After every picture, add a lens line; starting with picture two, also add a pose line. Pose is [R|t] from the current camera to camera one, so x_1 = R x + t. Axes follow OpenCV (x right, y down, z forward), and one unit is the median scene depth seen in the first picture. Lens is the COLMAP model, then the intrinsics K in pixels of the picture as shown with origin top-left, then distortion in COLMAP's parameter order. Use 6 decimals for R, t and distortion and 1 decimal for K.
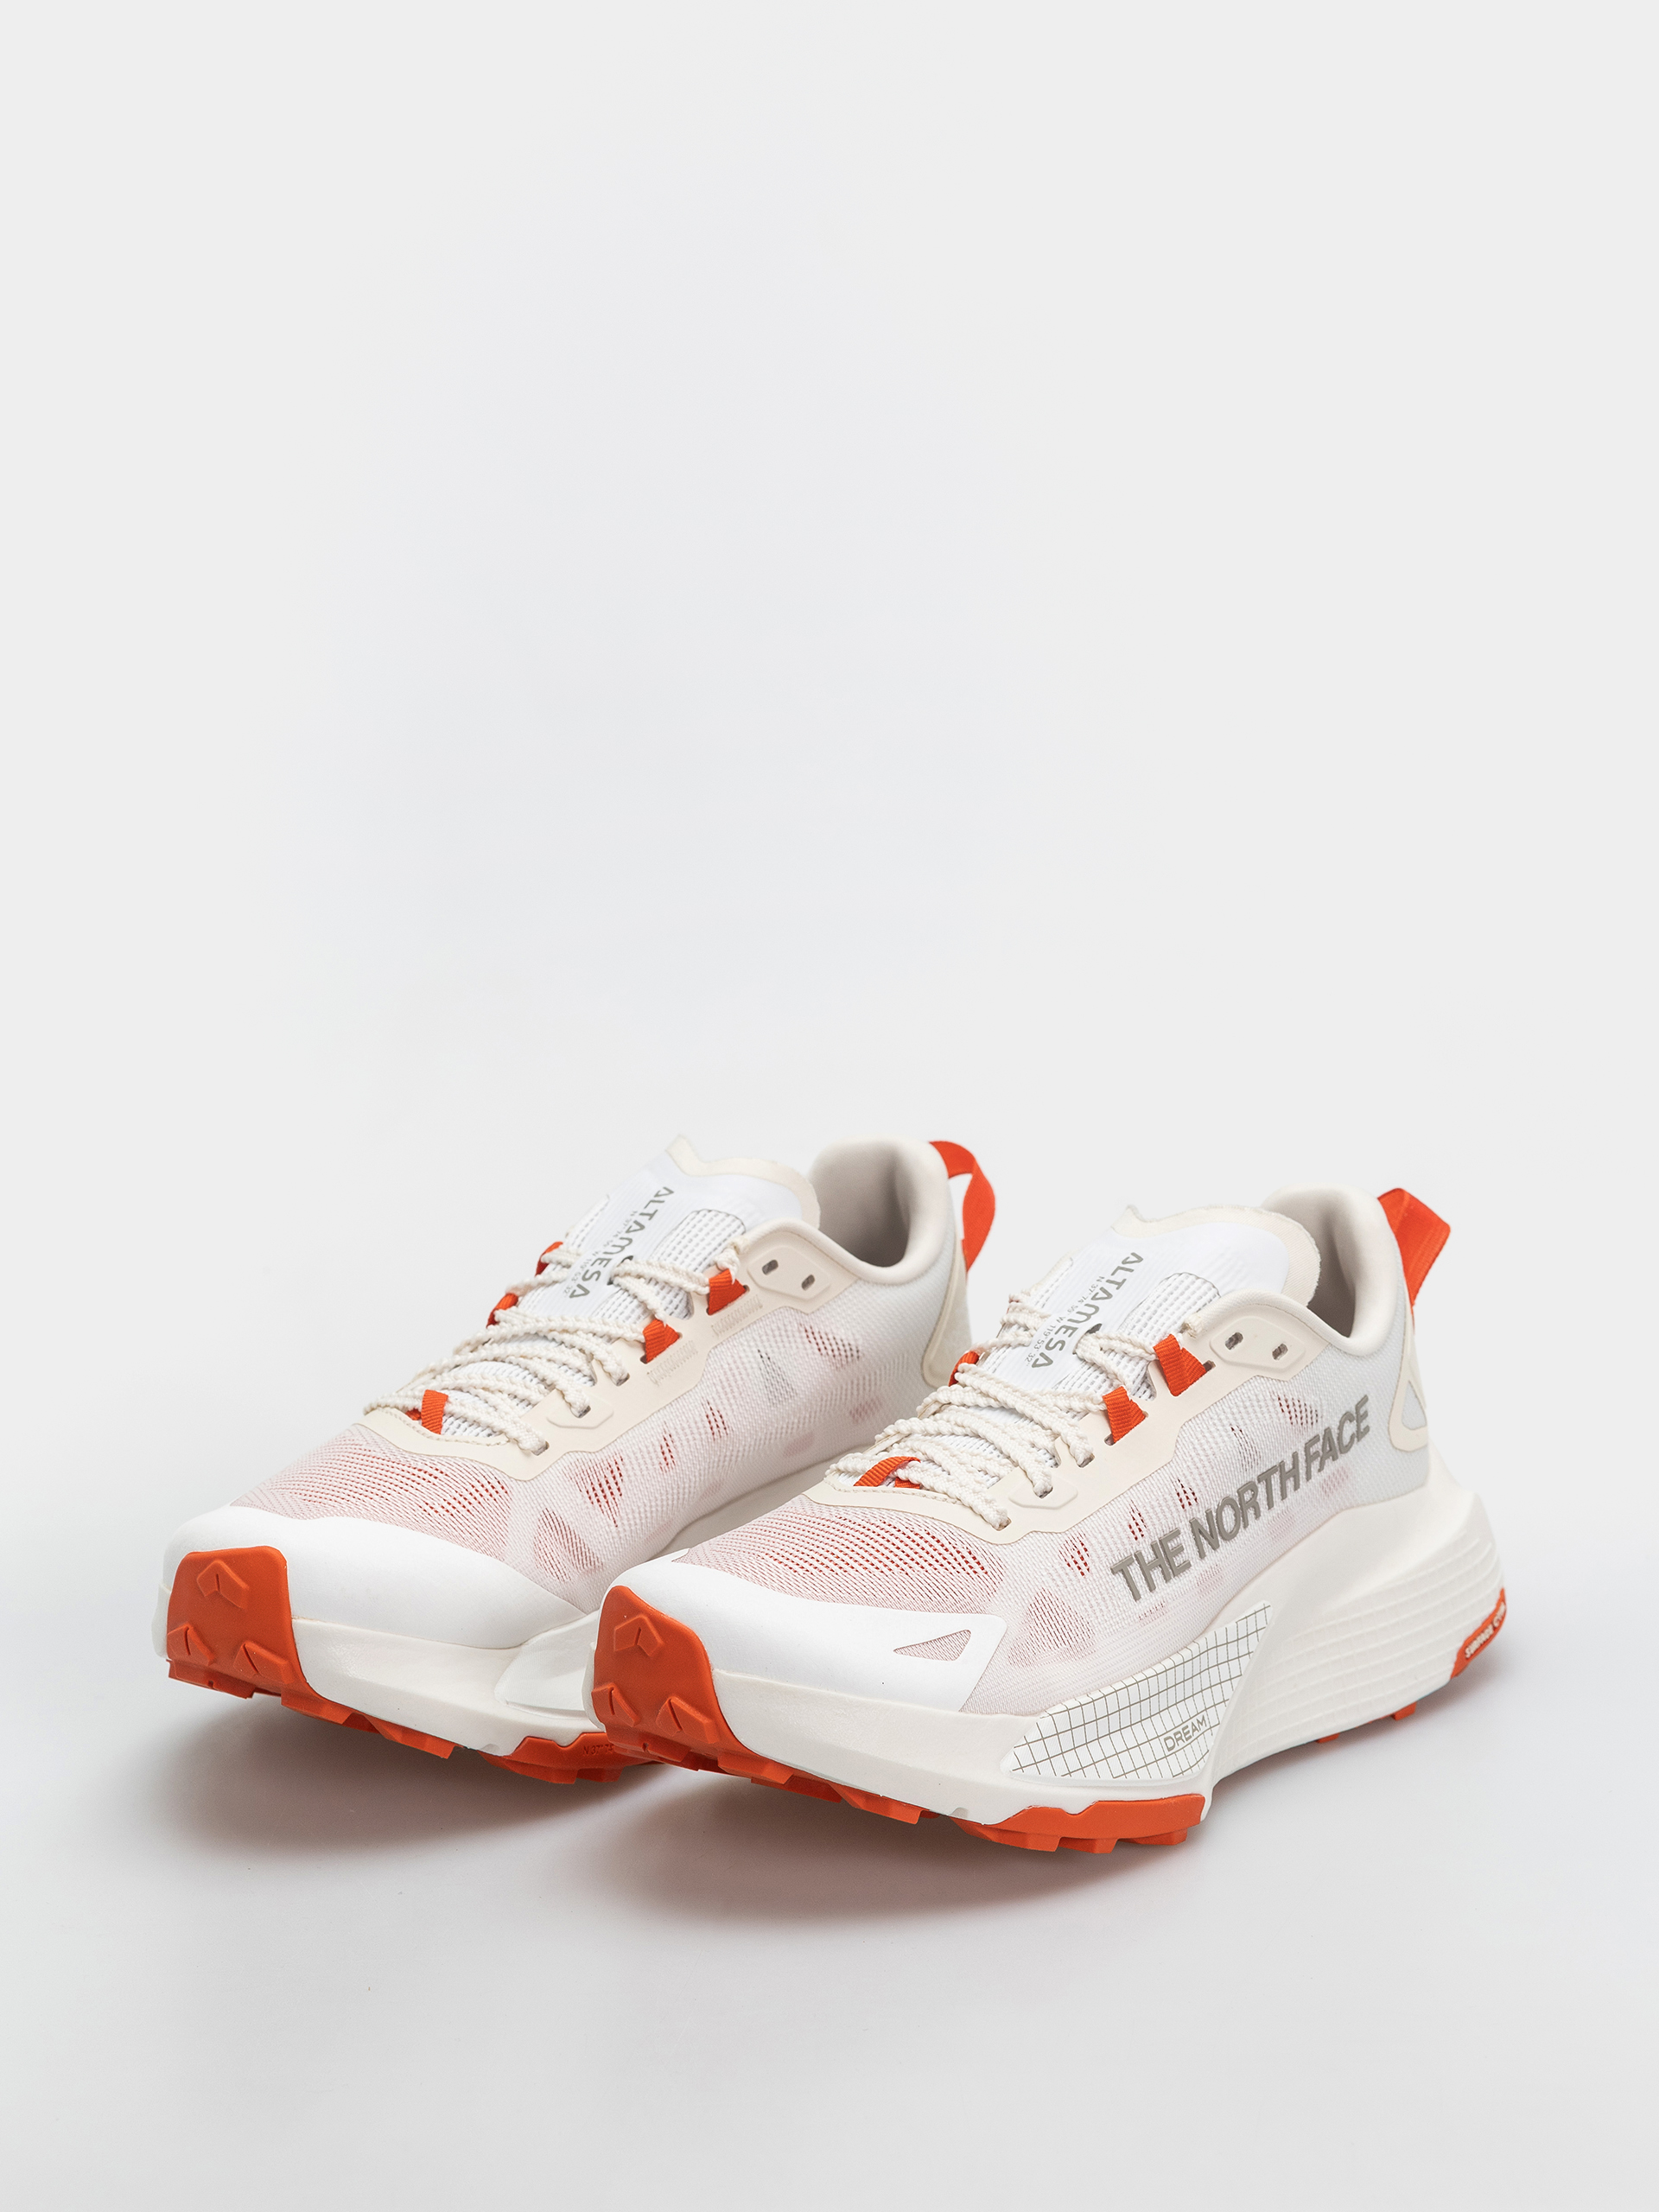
lens RADIAL K [[7099.8, 0, 829.5], [0, 7099.8, 1106.0], [0, 0, 1]] dist [0.069750, 0.527885]
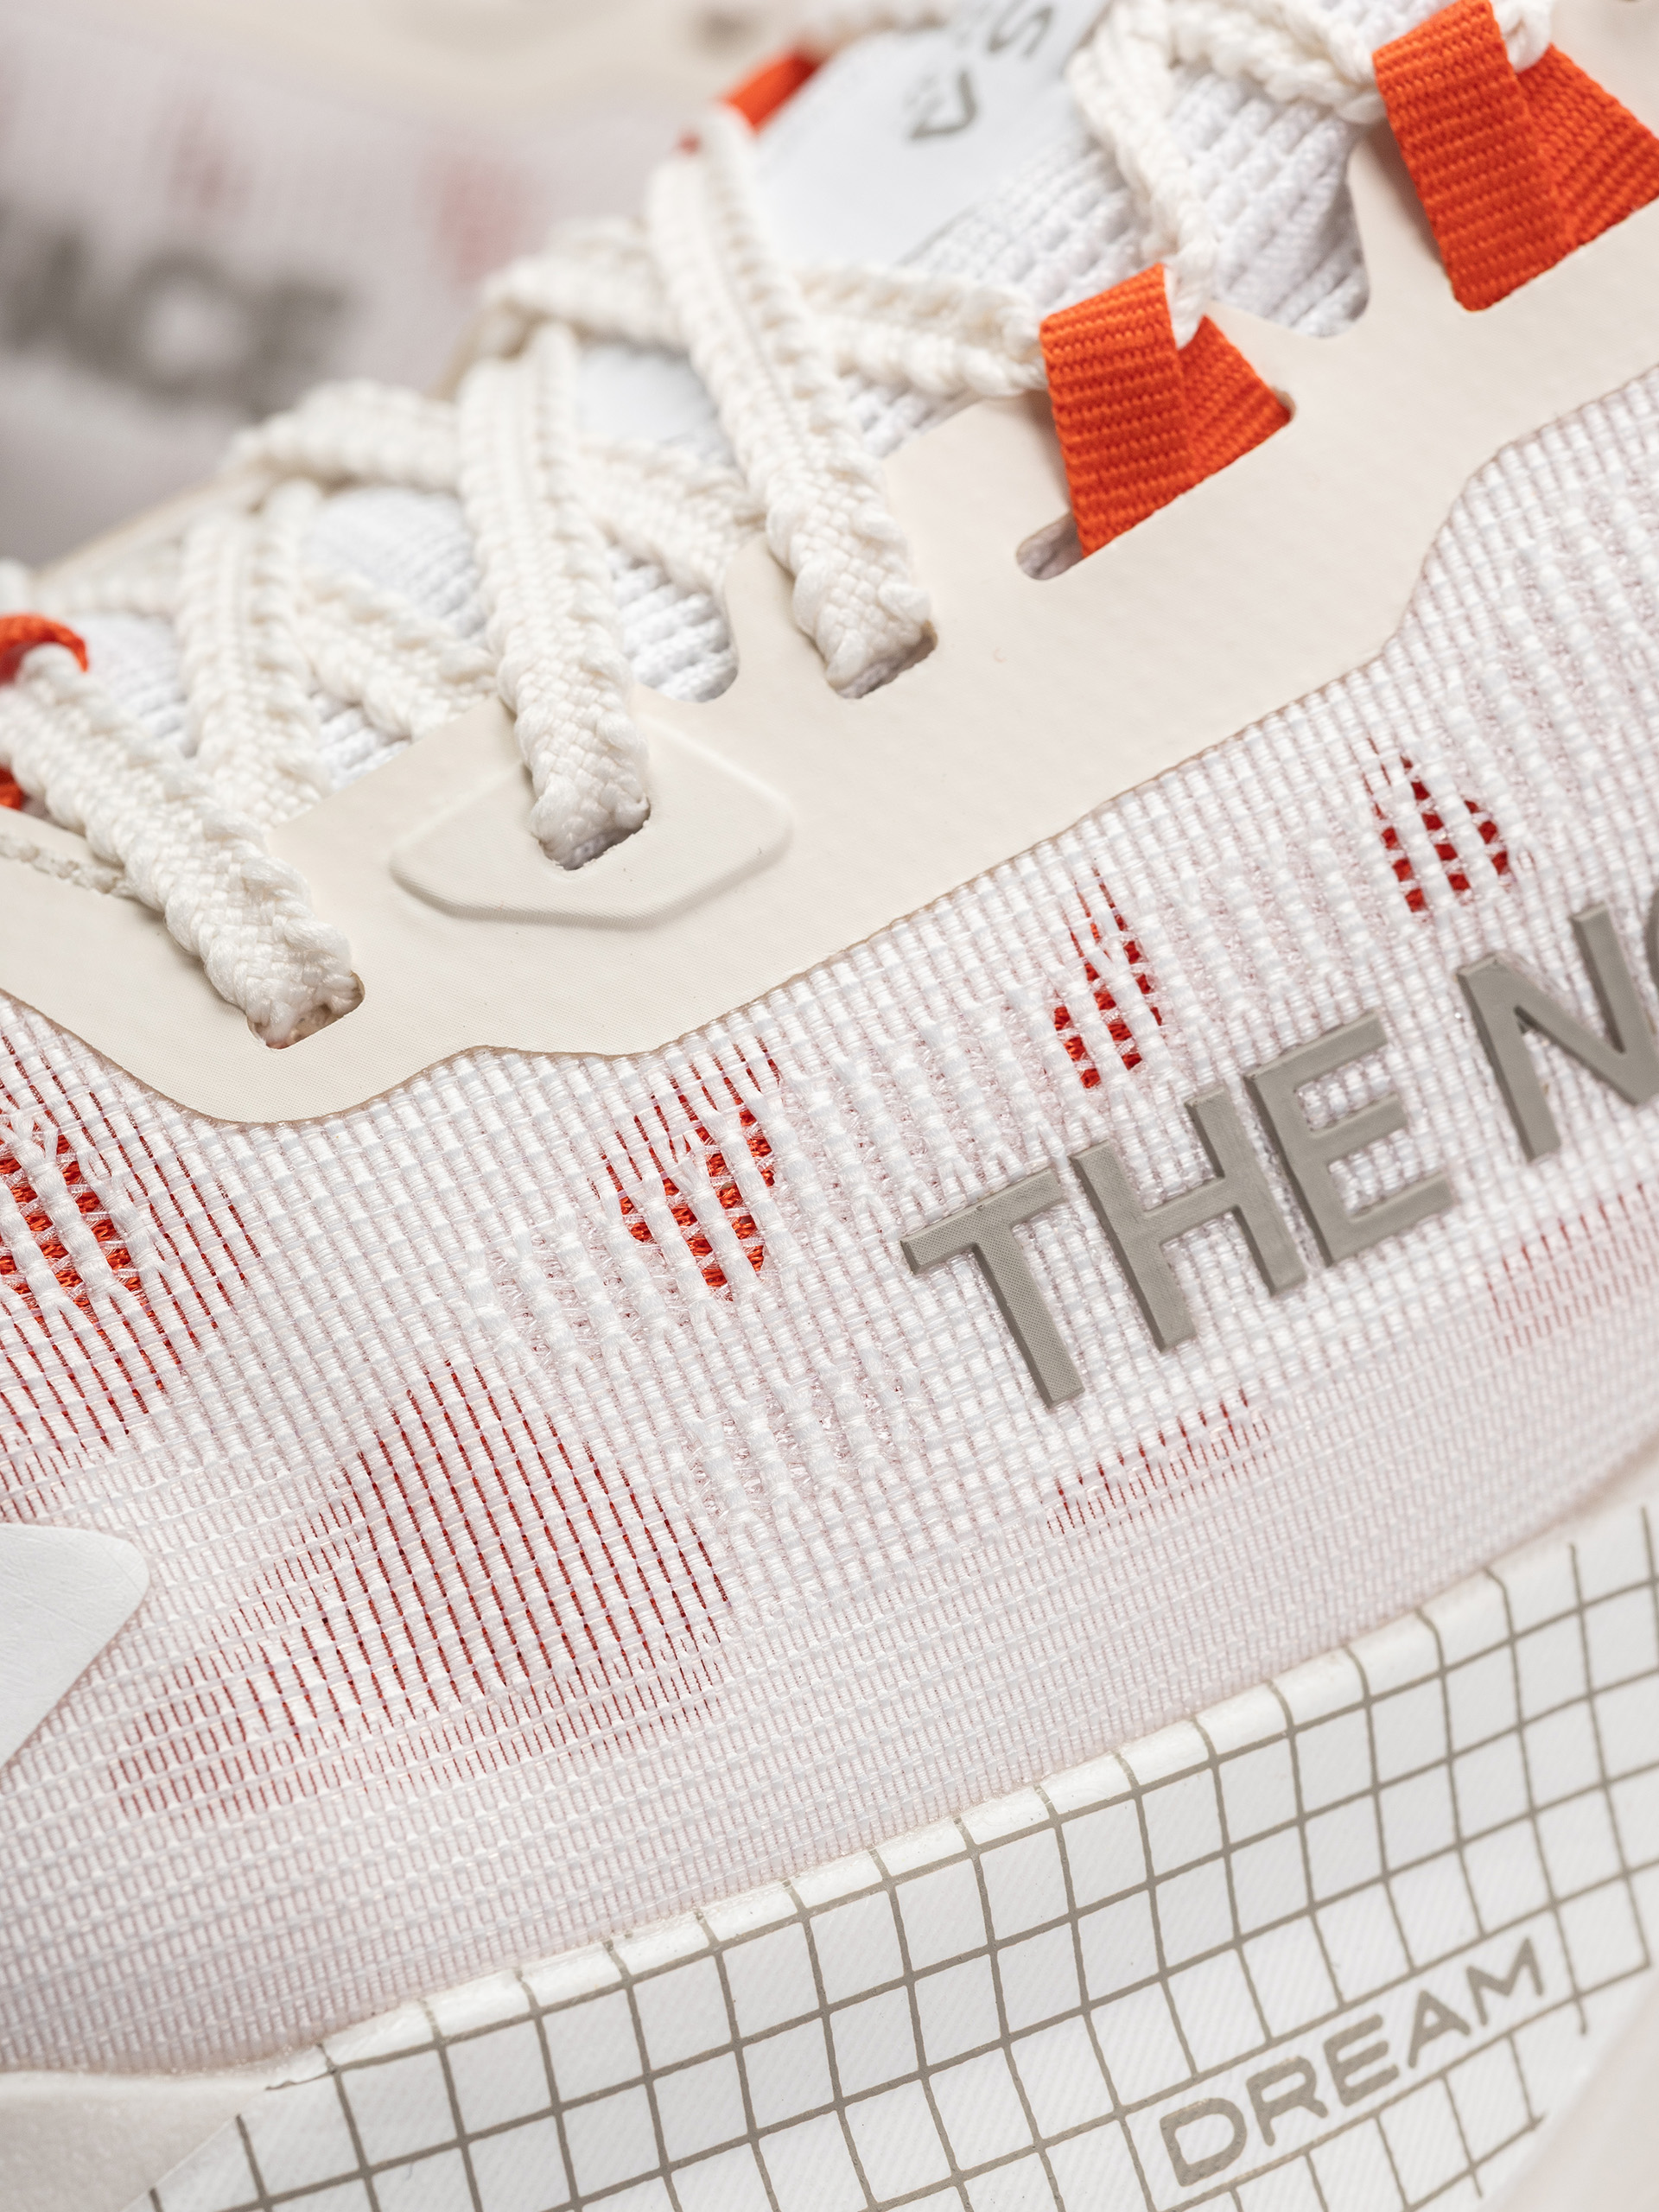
lens RADIAL K [[7099.8, 0, 829.5], [0, 7099.8, 1106.0], [0, 0, 1]] dist [0.069750, 0.527885]
pose [[0.882177, 0.066685, -0.466172, 0.126807], [0.041697, 0.974974, 0.218375, 0.019038], [0.469068, -0.212083, 0.857319, 0.828431]]
